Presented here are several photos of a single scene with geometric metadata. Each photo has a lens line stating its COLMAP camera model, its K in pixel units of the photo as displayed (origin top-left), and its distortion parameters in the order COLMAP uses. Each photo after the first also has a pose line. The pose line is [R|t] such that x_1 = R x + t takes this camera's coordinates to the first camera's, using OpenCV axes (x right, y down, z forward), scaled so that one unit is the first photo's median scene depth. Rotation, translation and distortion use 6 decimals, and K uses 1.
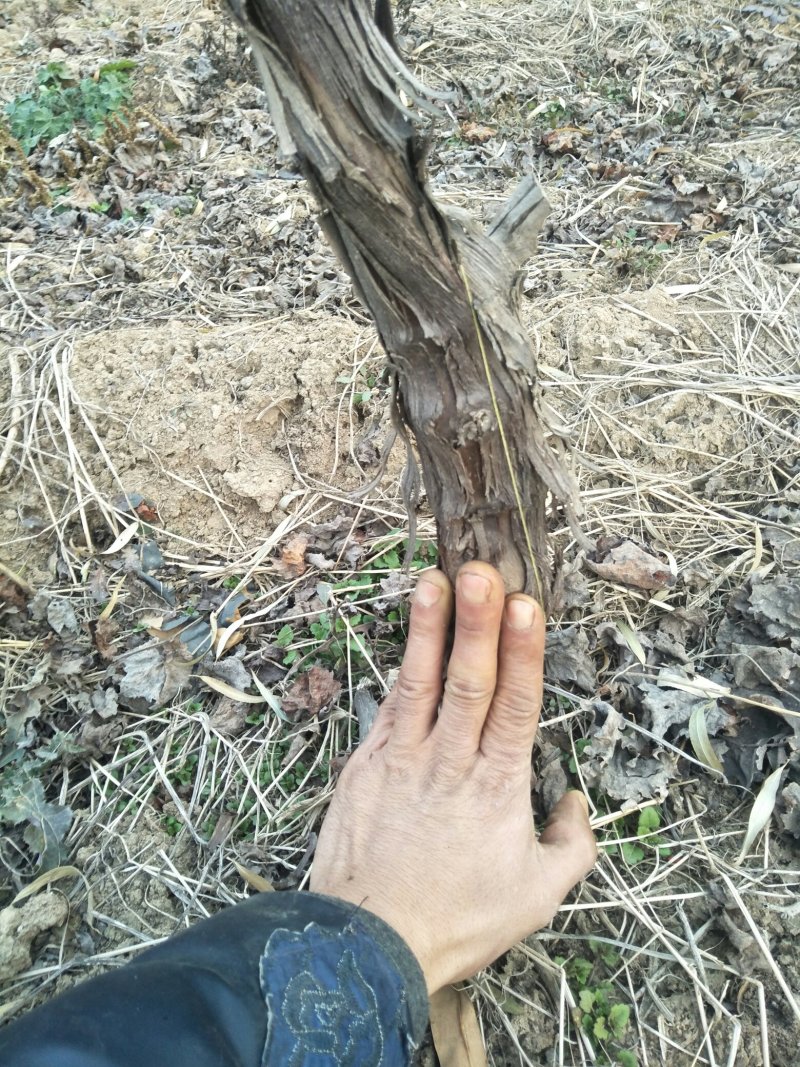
lens RADIAL K [[848.7, 0, 400.0], [0, 848.7, 533.5], [0, 0, 1]] dist [0.082710, -0.000512]
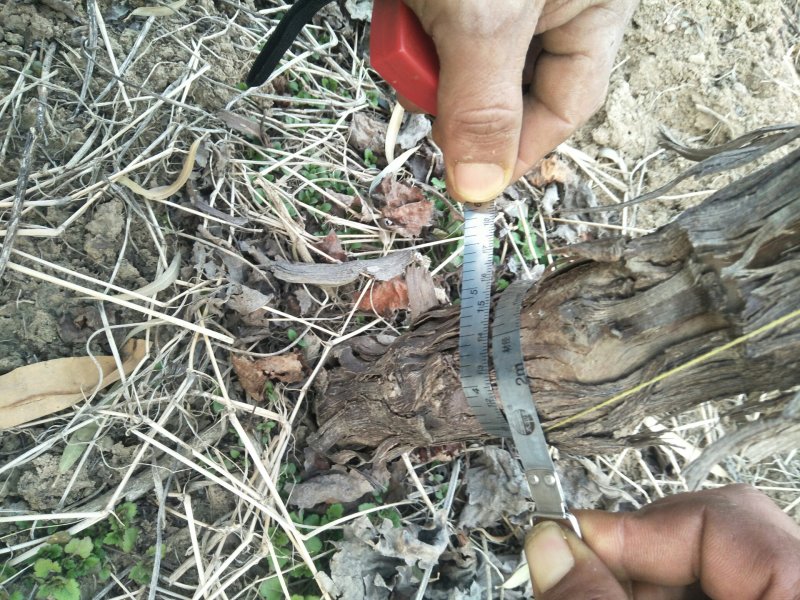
lens RADIAL K [[617.5, 0, 400.0], [0, 617.5, 300.0], [0, 0, 1]] dist [0.021096, 0.003651]
pose [[0.156894, 0.974226, -0.162073, 0.101211], [-0.951919, 0.192894, 0.237996, 0.053899], [0.263125, 0.116941, 0.957648, 0.382039]]
